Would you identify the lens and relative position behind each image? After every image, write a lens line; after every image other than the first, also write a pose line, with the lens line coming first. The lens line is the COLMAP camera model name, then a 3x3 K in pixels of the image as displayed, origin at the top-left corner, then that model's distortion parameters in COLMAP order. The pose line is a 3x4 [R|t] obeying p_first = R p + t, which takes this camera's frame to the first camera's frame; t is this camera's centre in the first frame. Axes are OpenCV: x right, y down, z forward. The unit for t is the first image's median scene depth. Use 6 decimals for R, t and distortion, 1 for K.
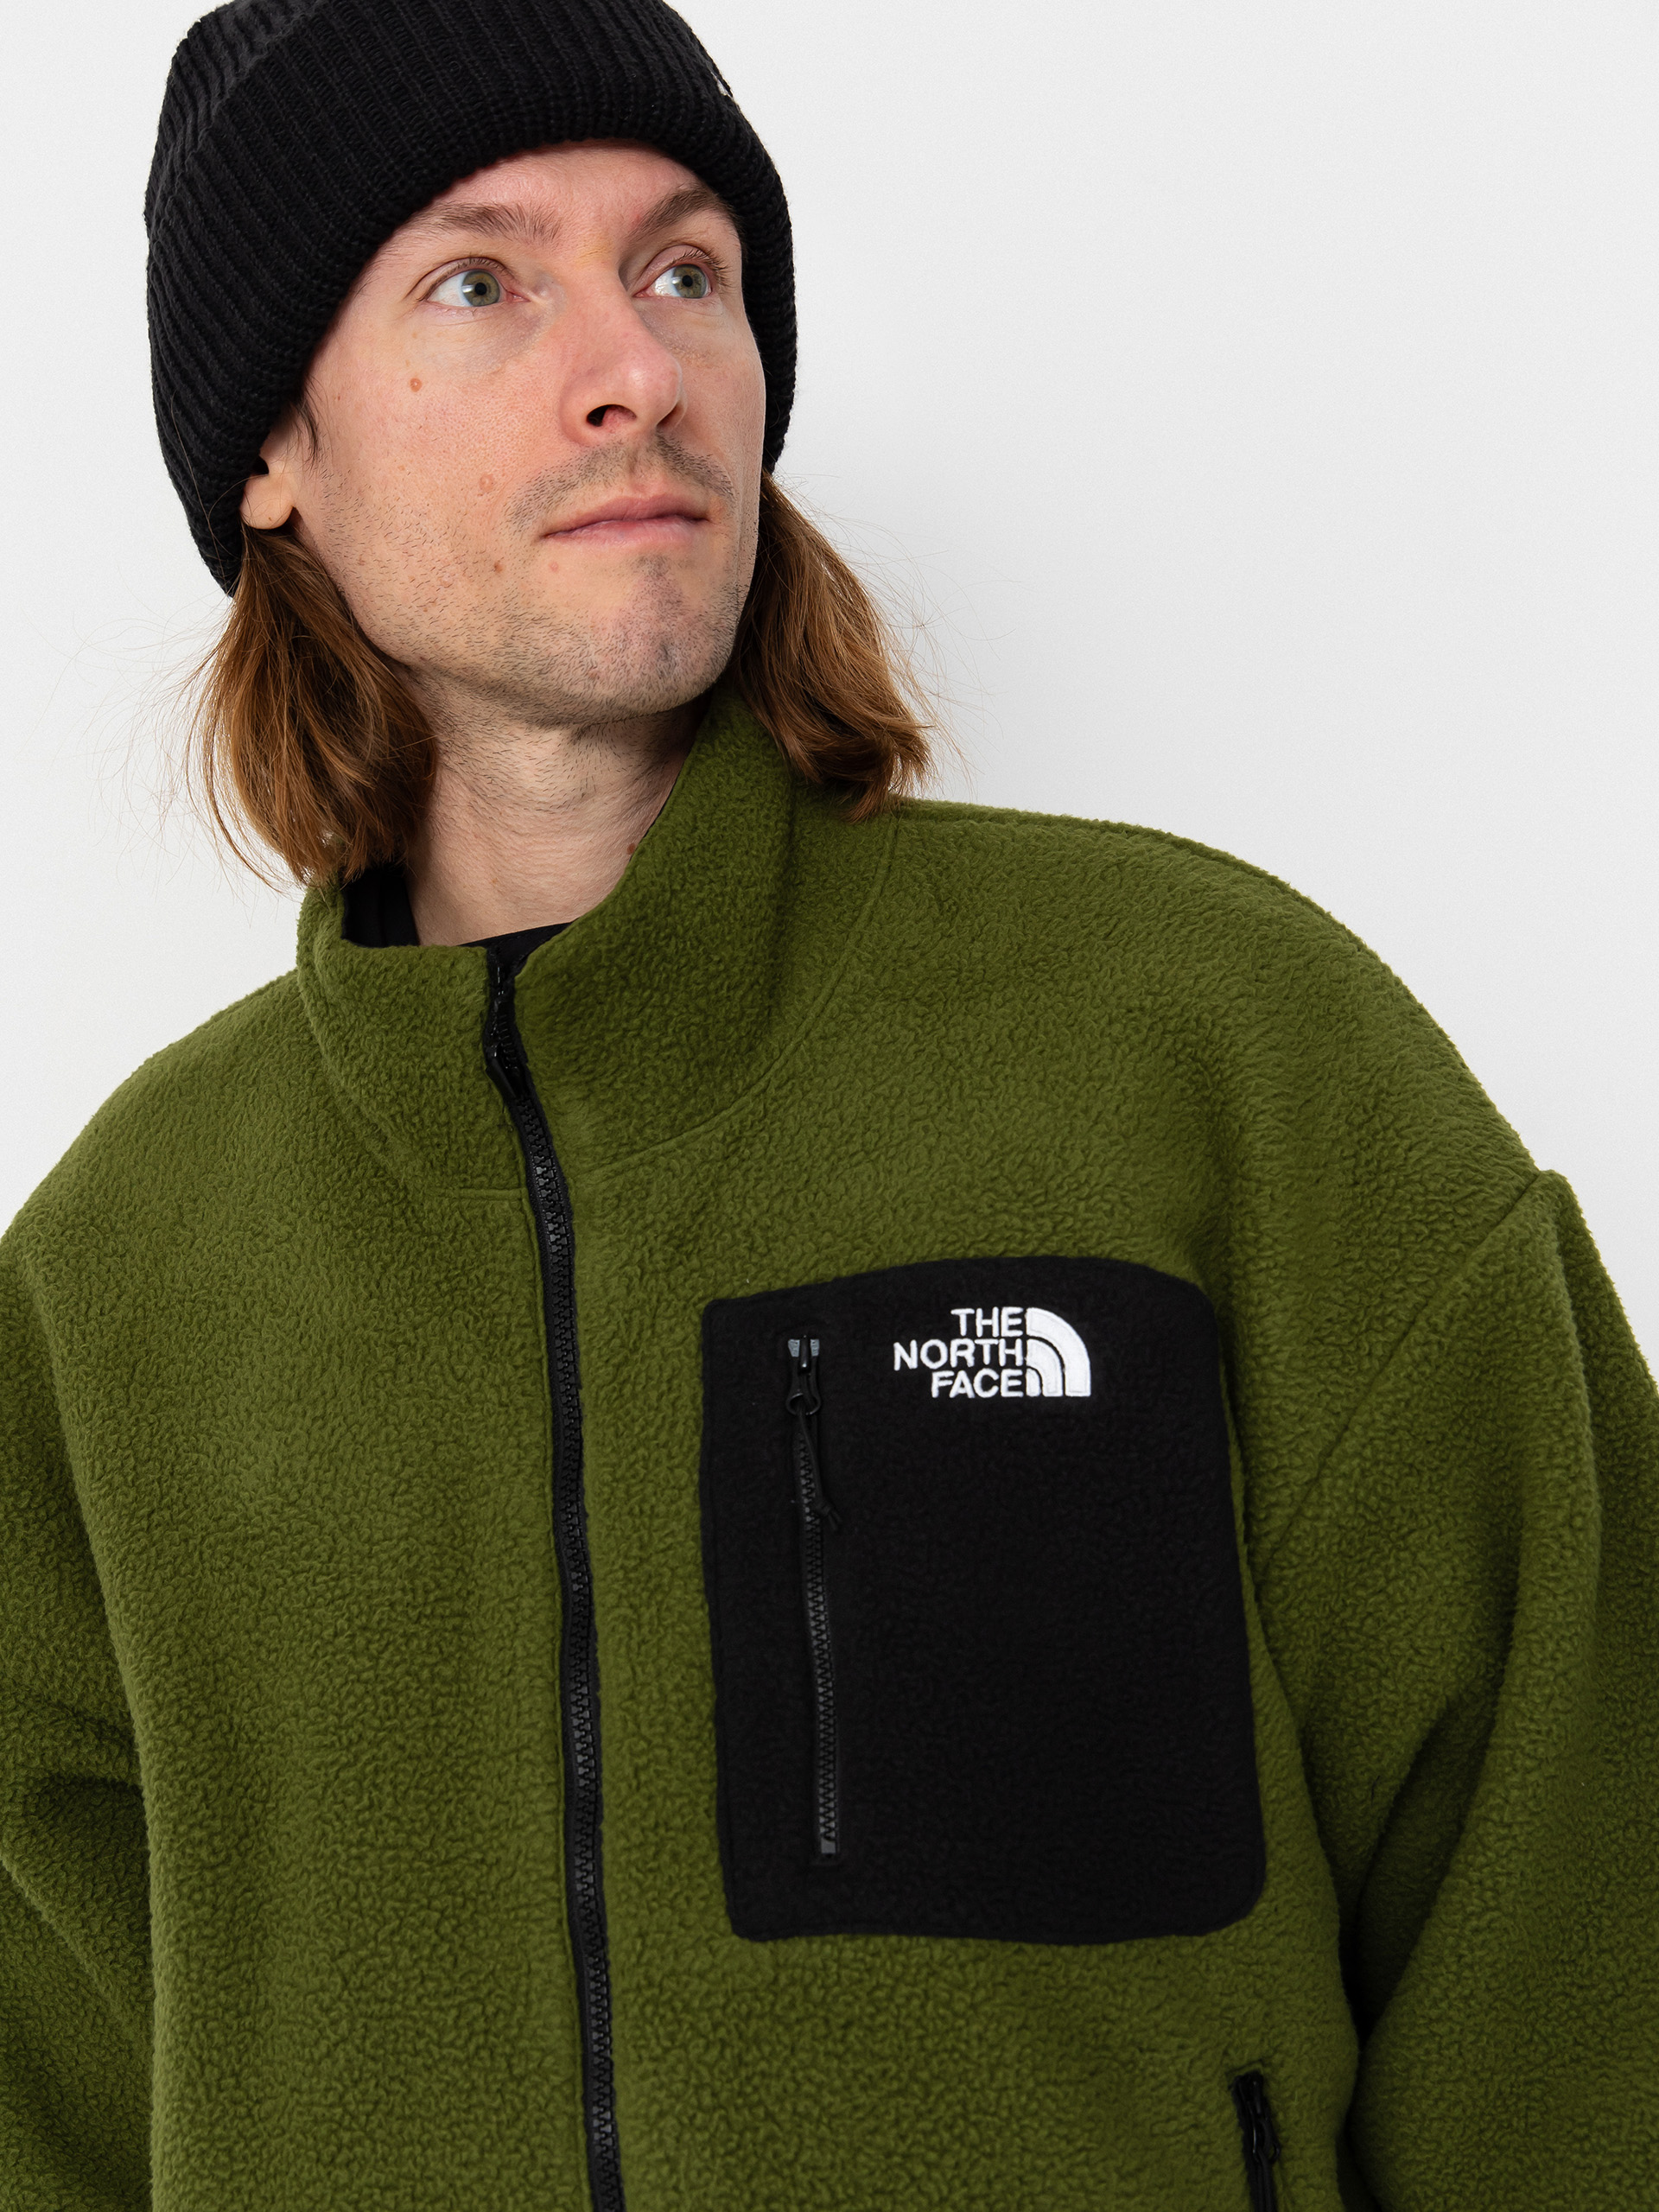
lens RADIAL K [[3113.8, 0, 950.6], [0, 3113.8, 1106.3], [0, 0, 1]] dist [-0.111806, 0.395634]
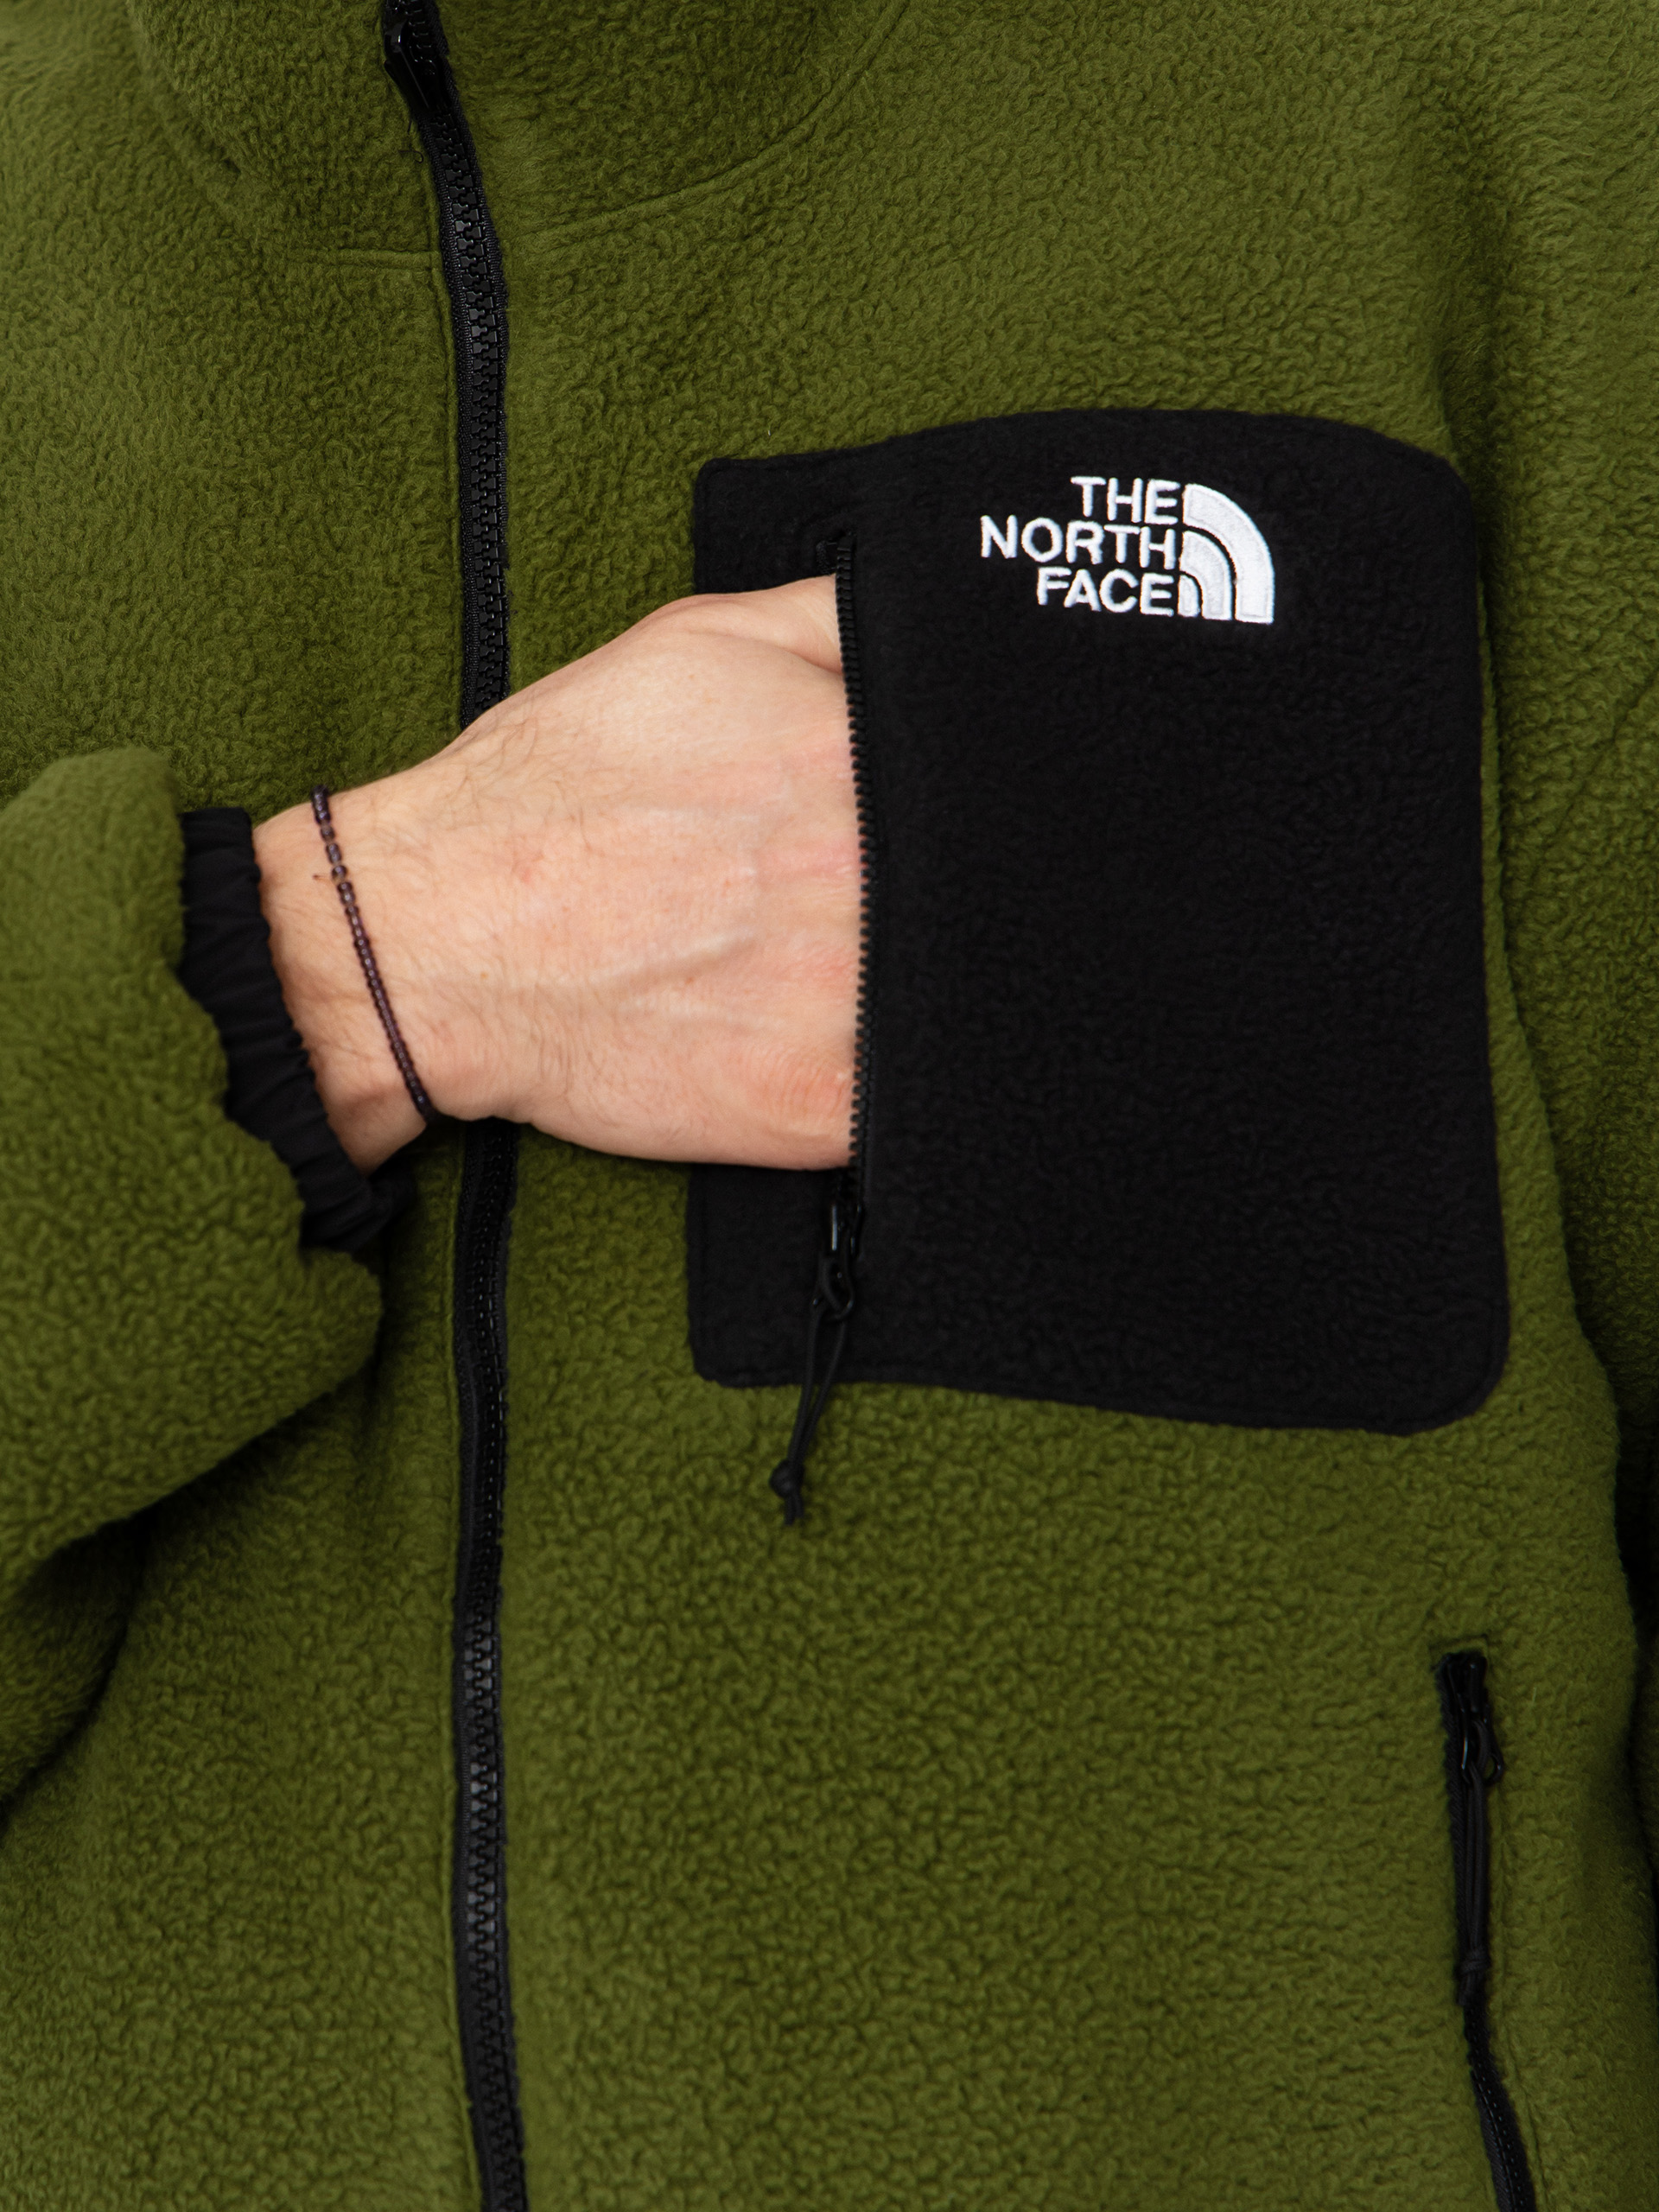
lens RADIAL K [[6072.2, 0, 834.3], [0, 6072.2, 1200.7], [0, 0, 1]] dist [4.080636, -58.757159]
pose [[0.995984, 0.074981, -0.048932, 0.024880], [-0.062357, 0.973083, 0.221860, -0.073670], [0.064250, -0.217917, 0.973850, -0.316981]]
